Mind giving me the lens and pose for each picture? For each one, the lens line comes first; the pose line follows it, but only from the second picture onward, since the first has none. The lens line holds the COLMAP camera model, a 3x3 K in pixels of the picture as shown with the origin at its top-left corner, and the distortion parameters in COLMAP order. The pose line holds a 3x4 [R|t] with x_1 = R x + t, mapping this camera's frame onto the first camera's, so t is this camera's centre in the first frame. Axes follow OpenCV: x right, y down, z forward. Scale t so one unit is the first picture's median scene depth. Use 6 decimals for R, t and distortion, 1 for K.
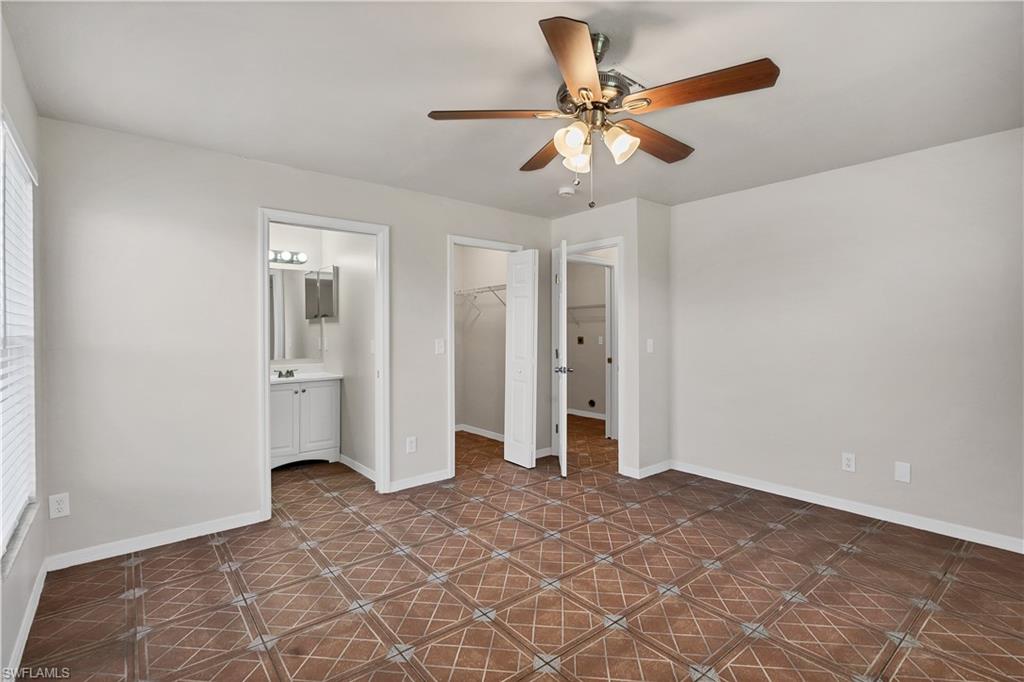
lens RADIAL K [[483.0, 0, 510.4], [0, 483.0, 337.6], [0, 0, 1]] dist [0.001171, 0.001282]
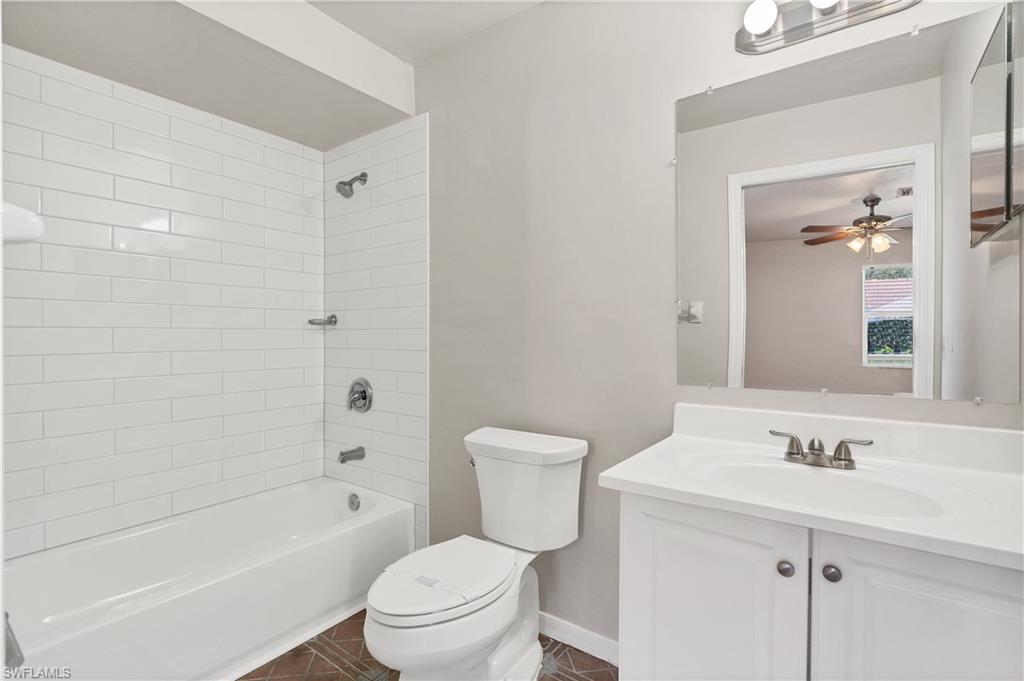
lens RADIAL K [[483.0, 0, 511.6], [0, 483.0, 342.0], [0, 0, 1]] dist [0.001171, 0.001282]
pose [[0.254379, 0.003694, -0.967097, -0.263265], [-0.013073, 0.999914, 0.000381, 0.020174], [0.967016, 0.012546, 0.254406, 0.788142]]
